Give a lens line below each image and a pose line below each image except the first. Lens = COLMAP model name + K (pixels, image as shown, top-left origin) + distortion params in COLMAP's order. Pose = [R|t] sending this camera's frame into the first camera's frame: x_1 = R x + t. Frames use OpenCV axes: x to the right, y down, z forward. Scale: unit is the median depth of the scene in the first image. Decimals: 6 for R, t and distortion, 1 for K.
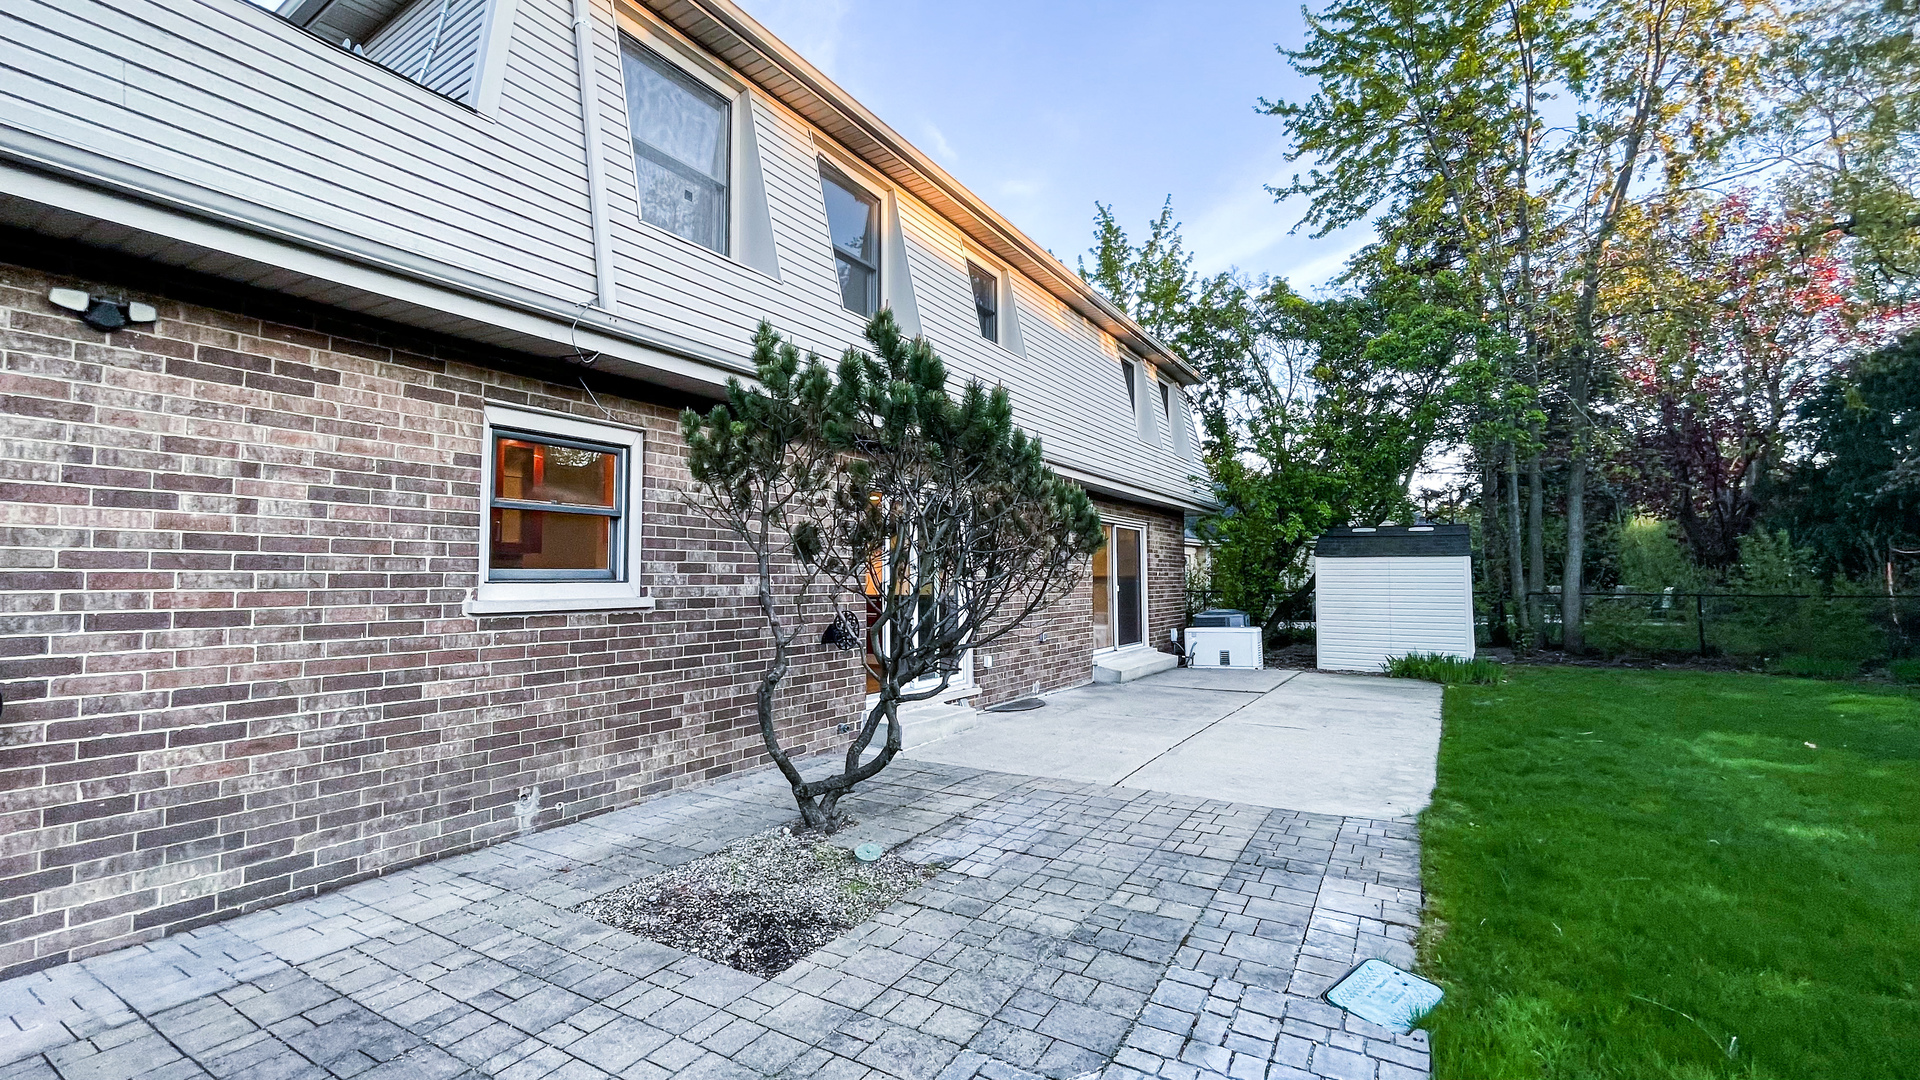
lens RADIAL K [[788.6, 0, 959.8], [0, 788.6, 539.2], [0, 0, 1]] dist [0.002911, -0.000293]
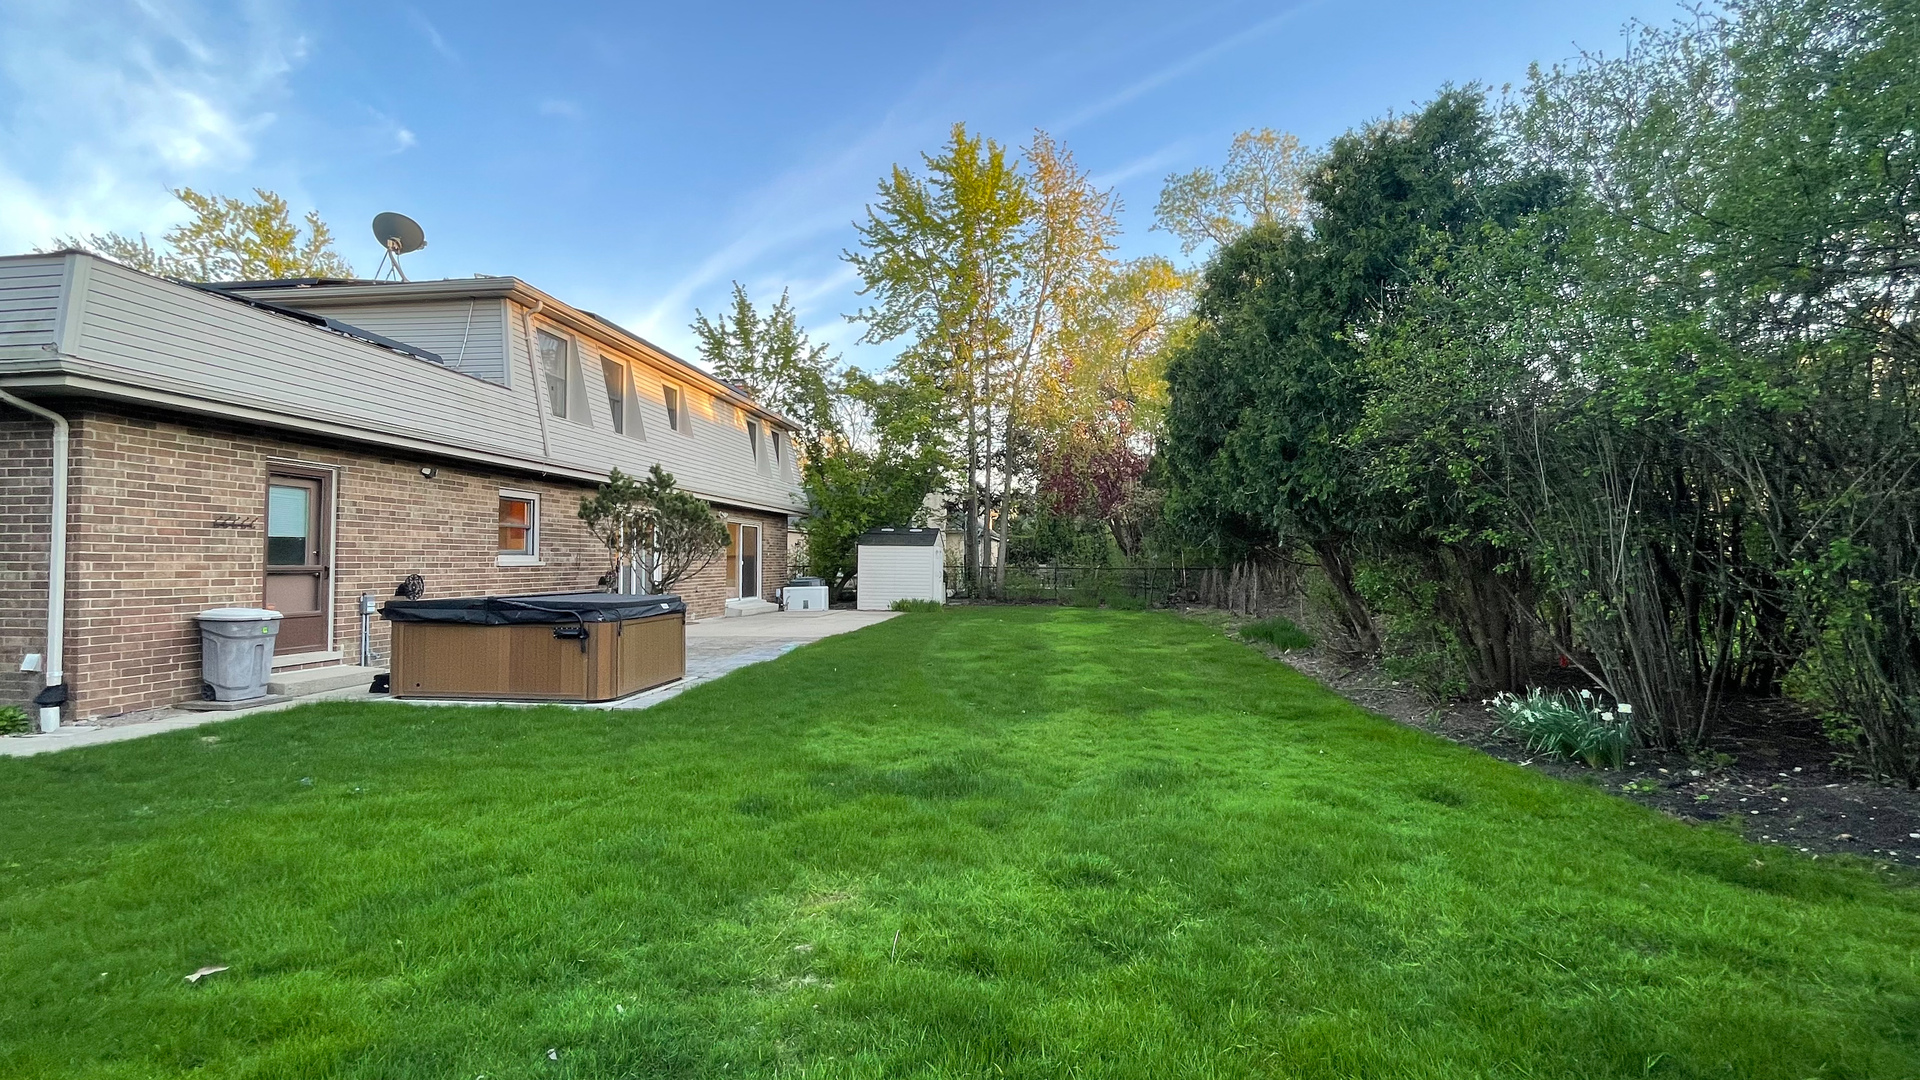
lens RADIAL K [[788.6, 0, 949.0], [0, 788.6, 543.9], [0, 0, 1]] dist [0.002911, -0.000293]
pose [[0.902586, 0.016386, 0.430198, -0.112502], [-0.029976, 0.999242, 0.024833, -0.029077], [-0.429465, -0.035310, 0.902393, -0.635419]]
